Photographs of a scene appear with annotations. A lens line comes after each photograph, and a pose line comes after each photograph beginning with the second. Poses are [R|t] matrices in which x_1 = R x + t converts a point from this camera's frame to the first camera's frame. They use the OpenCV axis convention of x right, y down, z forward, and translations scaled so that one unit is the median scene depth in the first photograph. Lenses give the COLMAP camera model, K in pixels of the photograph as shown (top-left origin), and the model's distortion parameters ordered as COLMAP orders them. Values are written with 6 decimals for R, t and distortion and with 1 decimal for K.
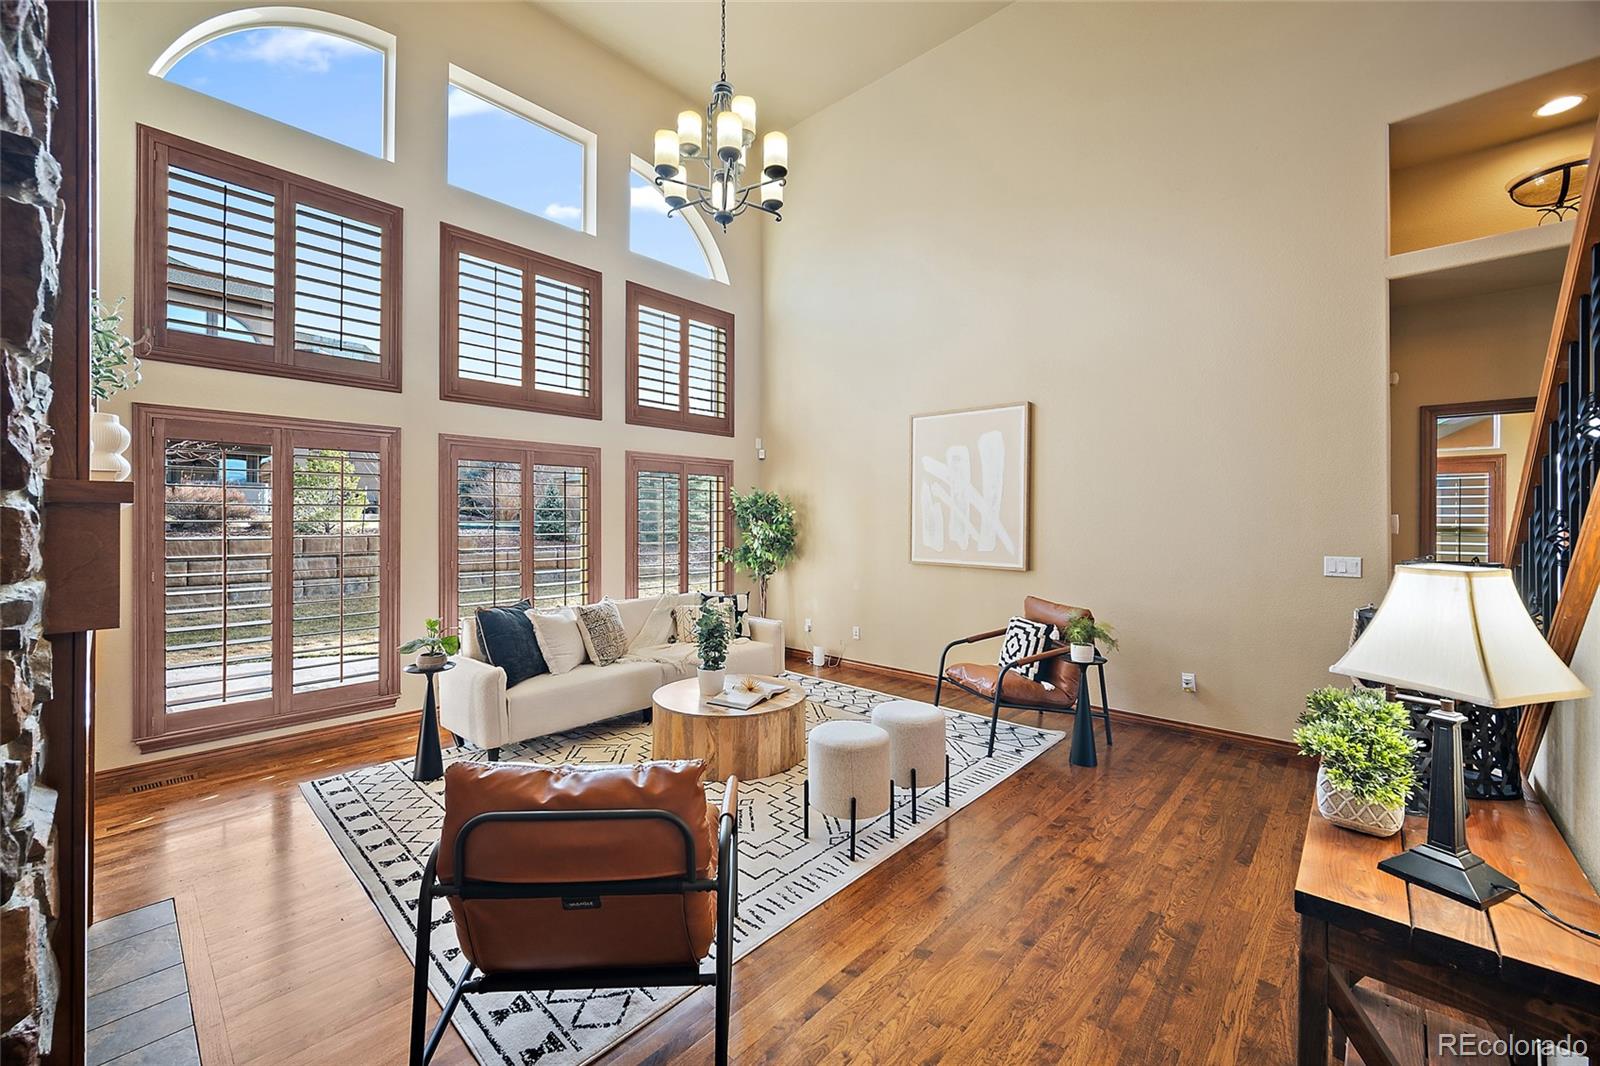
lens RADIAL K [[633.3, 0, 797.0], [0, 633.3, 518.6], [0, 0, 1]] dist [0.002212, 0.000291]
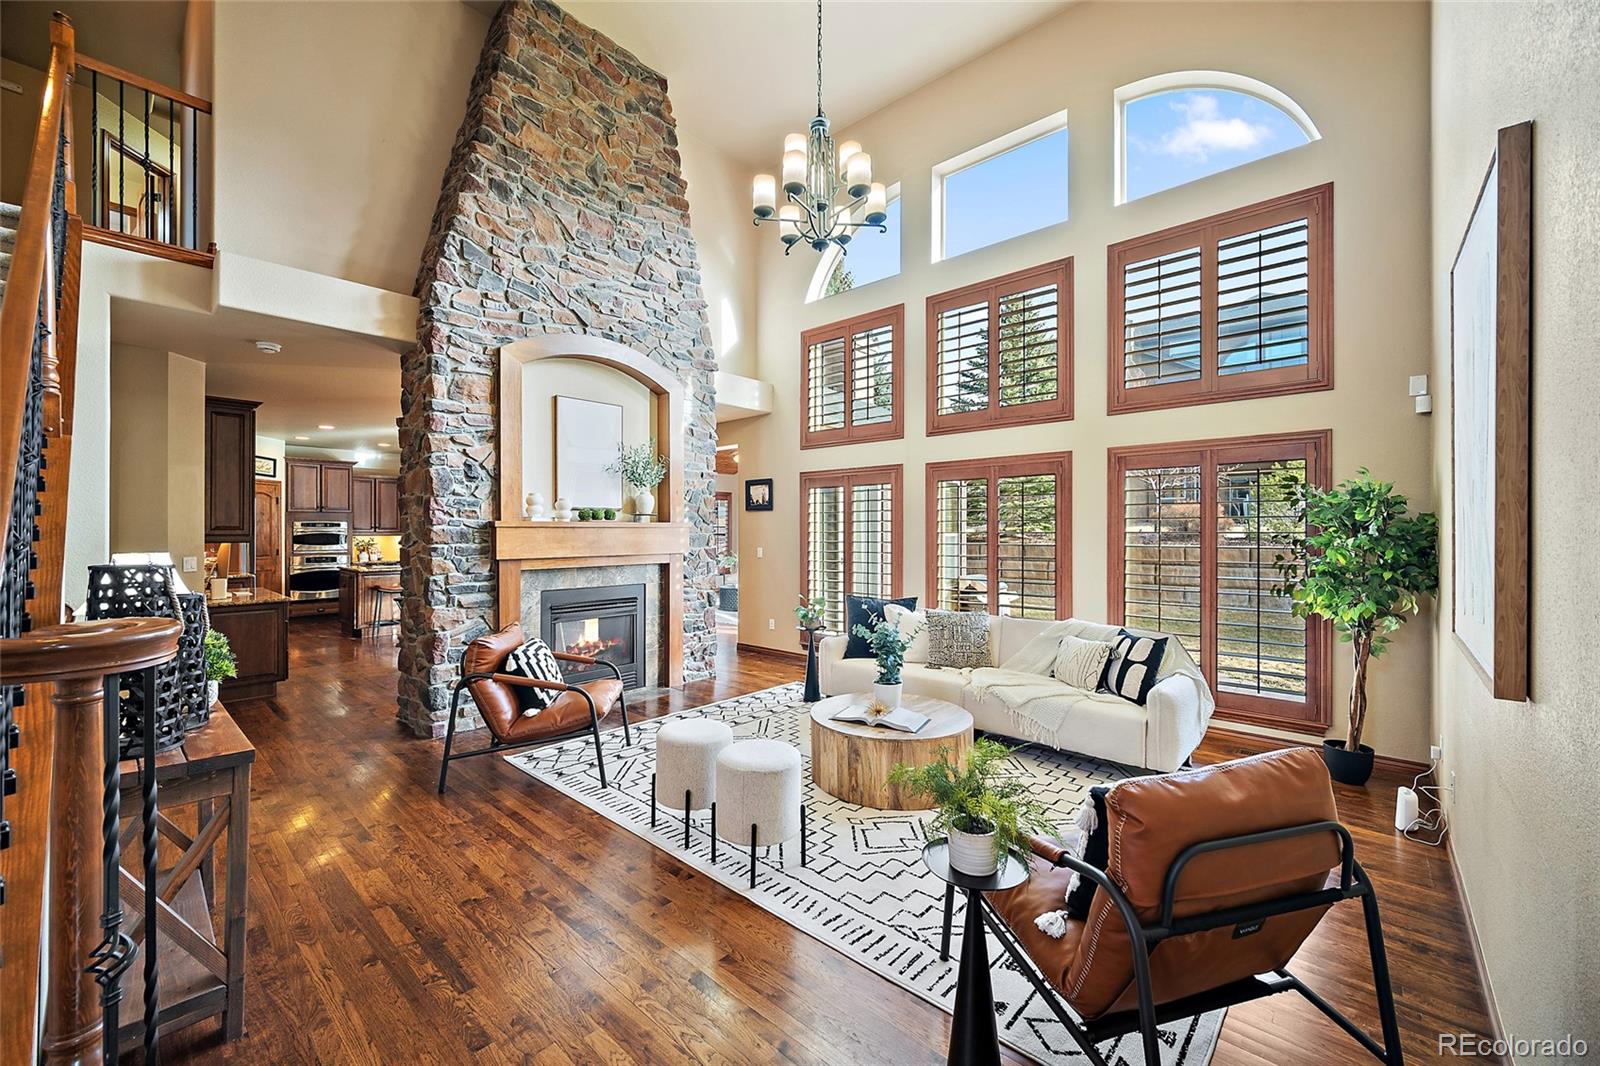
lens RADIAL K [[633.3, 0, 797.6], [0, 633.3, 533.7], [0, 0, 1]] dist [0.002212, 0.000291]
pose [[0.009846, -0.003005, -0.999947, 0.490946], [-0.006702, 0.999973, -0.003071, 0.009186], [0.999929, 0.006732, 0.009826, 0.505209]]
